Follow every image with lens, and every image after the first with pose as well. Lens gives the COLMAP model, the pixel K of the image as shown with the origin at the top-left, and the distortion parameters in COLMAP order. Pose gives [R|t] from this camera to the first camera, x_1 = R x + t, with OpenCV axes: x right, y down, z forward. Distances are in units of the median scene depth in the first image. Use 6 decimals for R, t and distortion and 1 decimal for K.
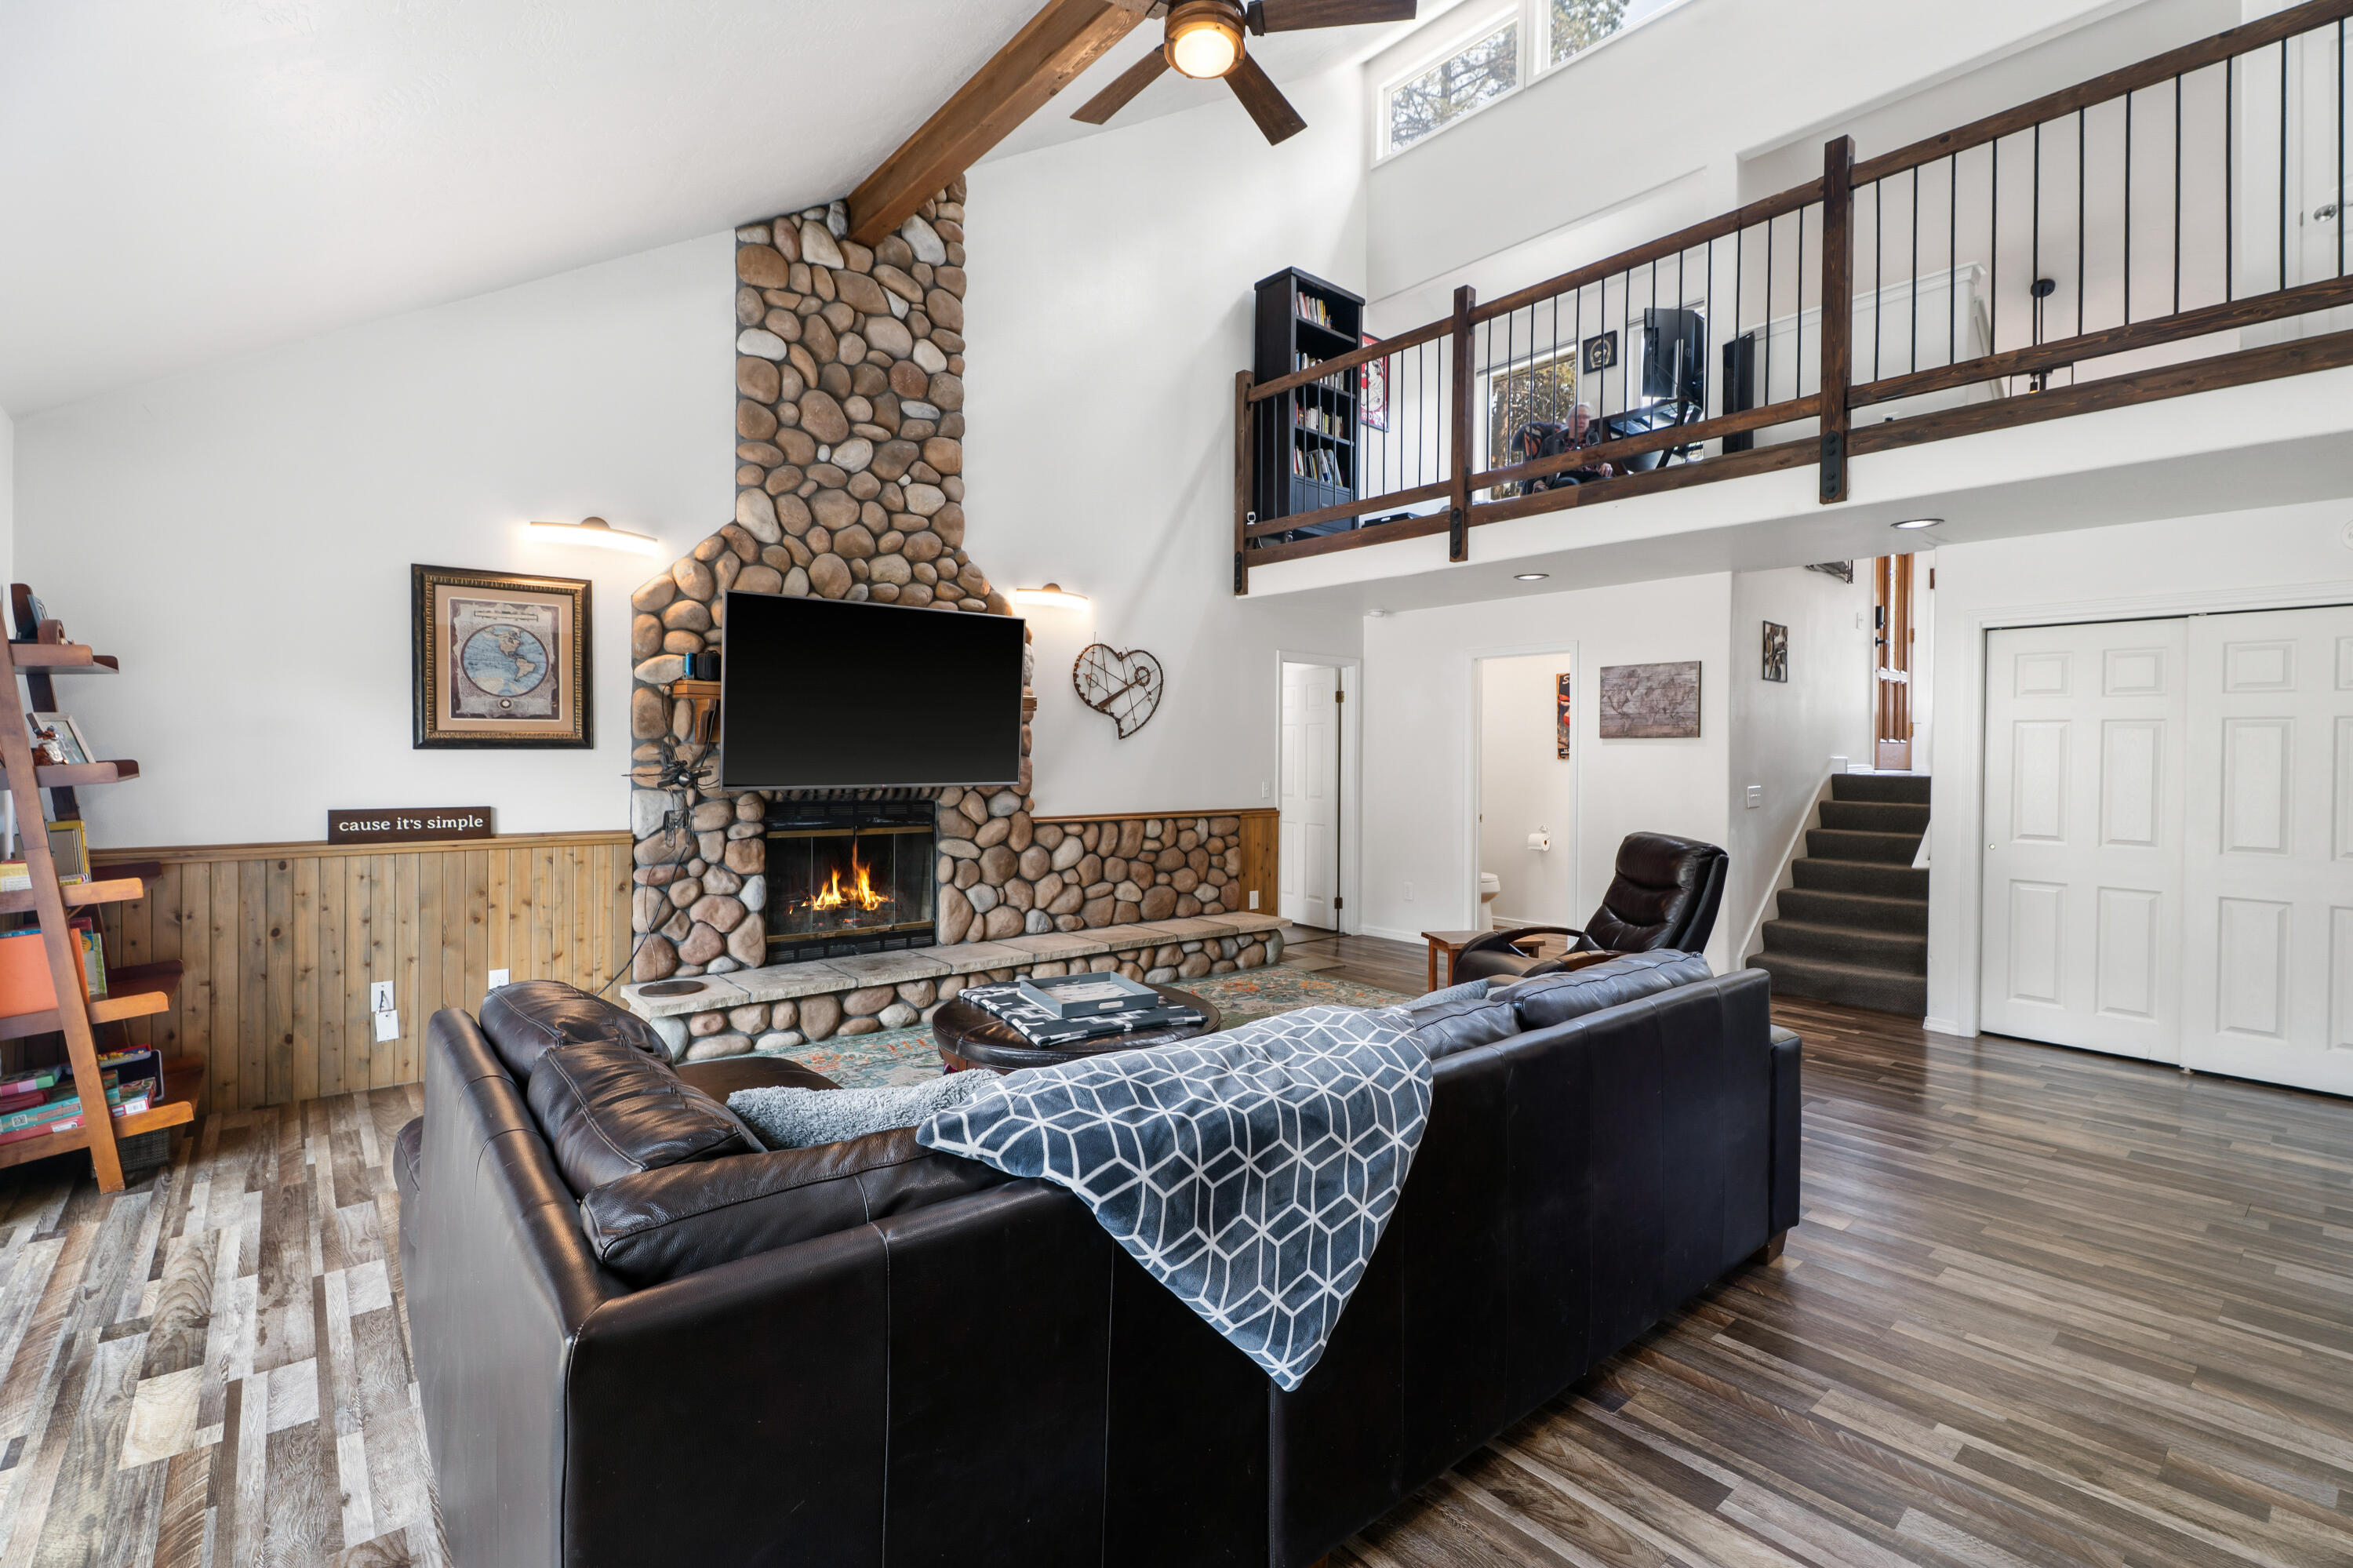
lens RADIAL K [[1054.3, 0, 1153.6], [0, 1054.3, 775.8], [0, 0, 1]] dist [-0.003860, 0.003092]
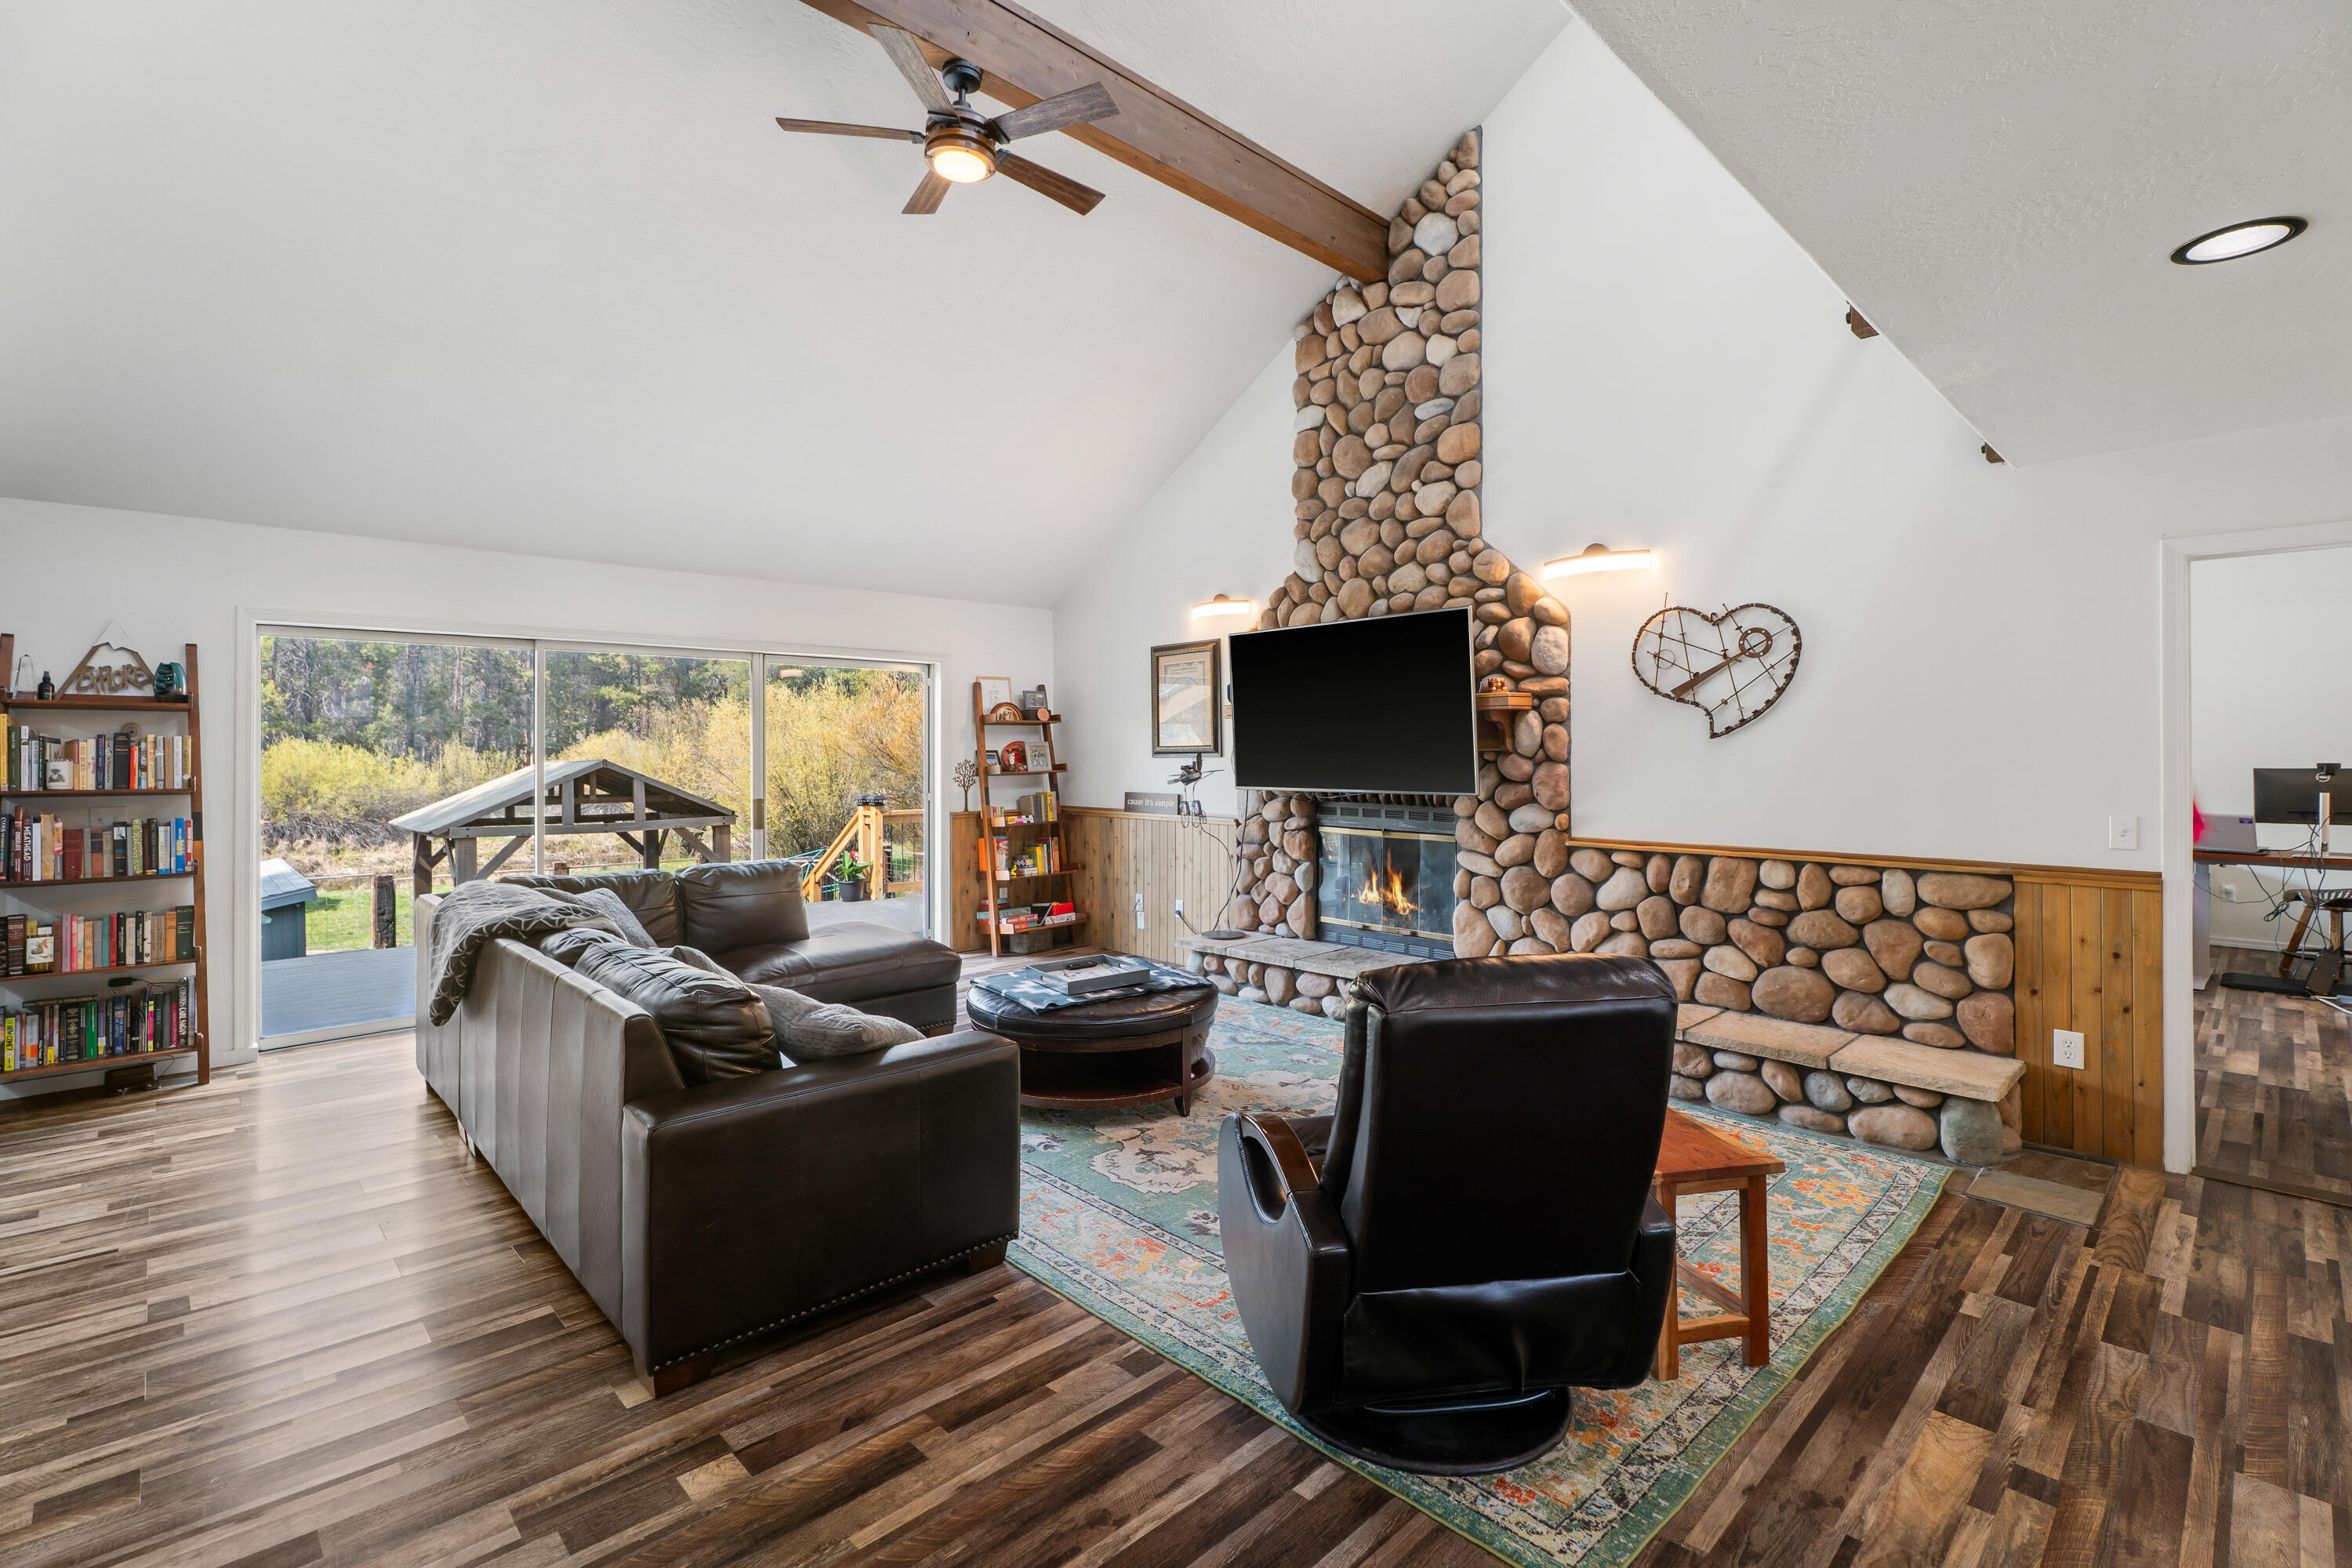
lens RADIAL K [[1053.8, 0, 1168.0], [0, 1053.8, 765.0], [0, 0, 1]] dist [-0.003860, 0.003092]
pose [[0.076588, 0.003331, -0.997057, 0.739564], [-0.020991, 0.999778, 0.001728, -0.012991], [0.996842, 0.020797, 0.076641, 0.691845]]
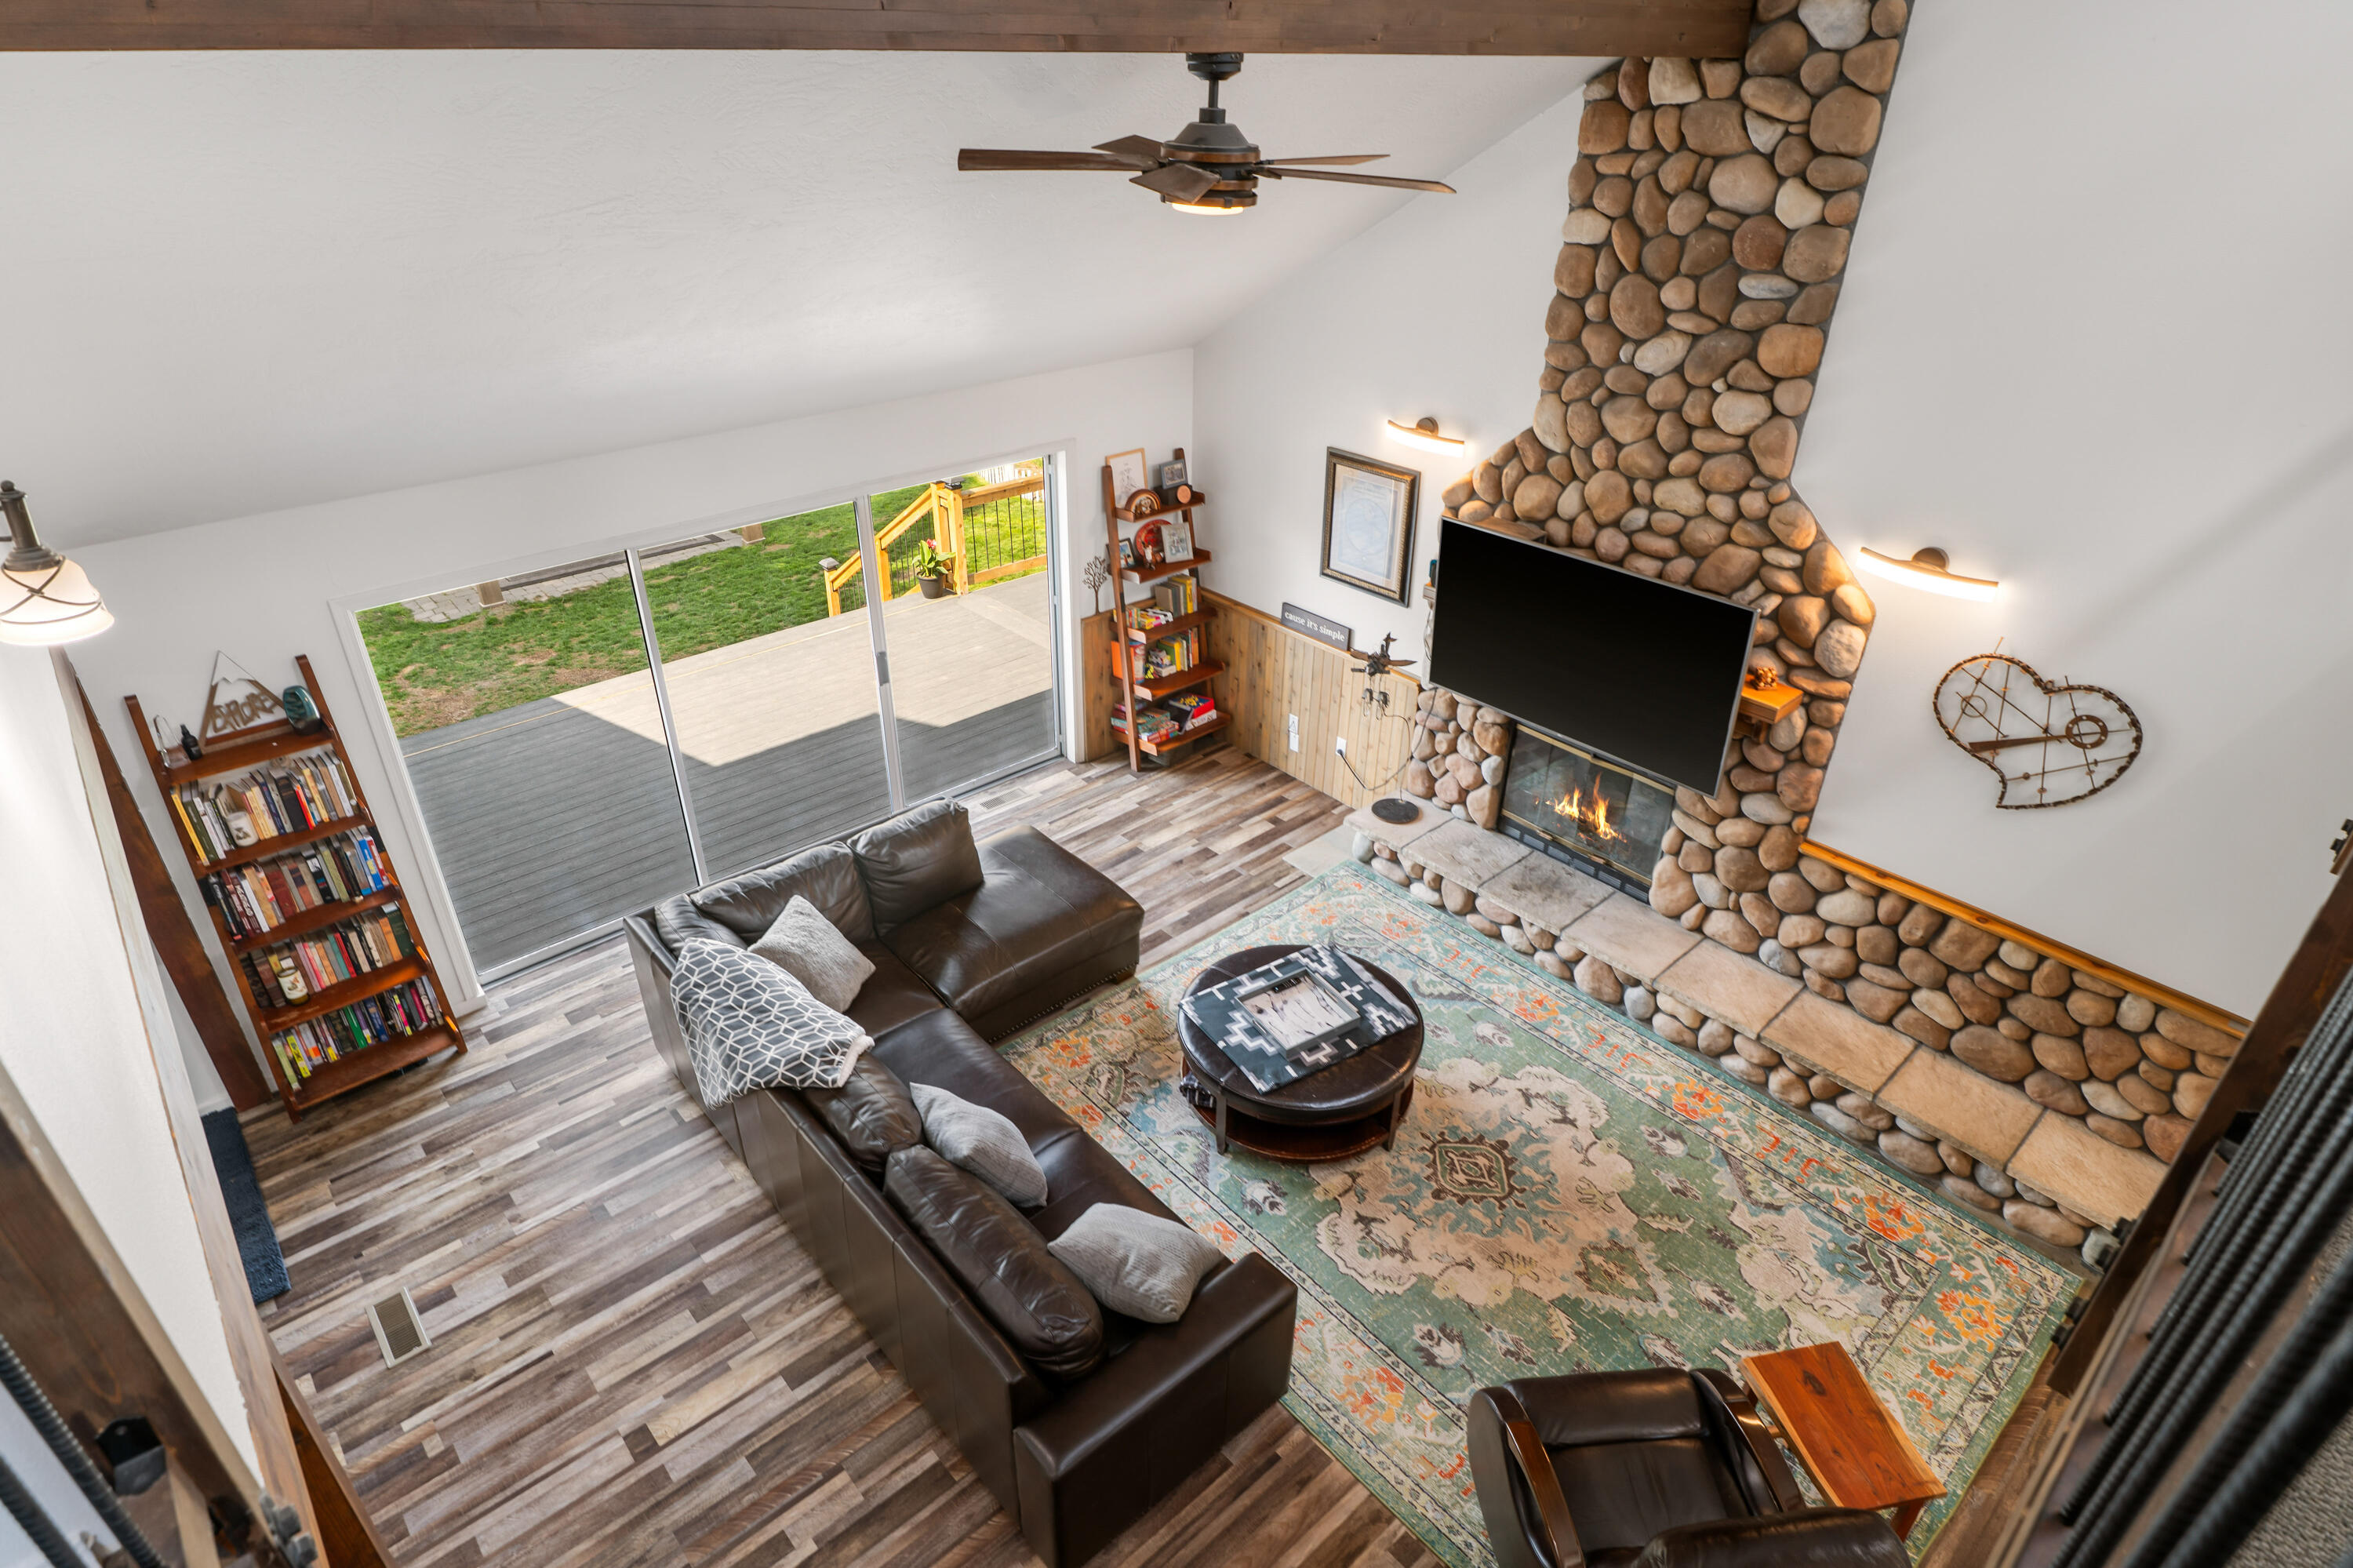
lens RADIAL K [[1225.4, 0, 1173.1], [0, 1225.4, 801.7], [0, 0, 1]] dist [-0.017519, 0.004123]
pose [[0.043217, 0.504516, -0.862320, 0.666729], [-0.029295, 0.863395, 0.503677, -0.454035], [0.998636, 0.003495, 0.052093, 0.553859]]
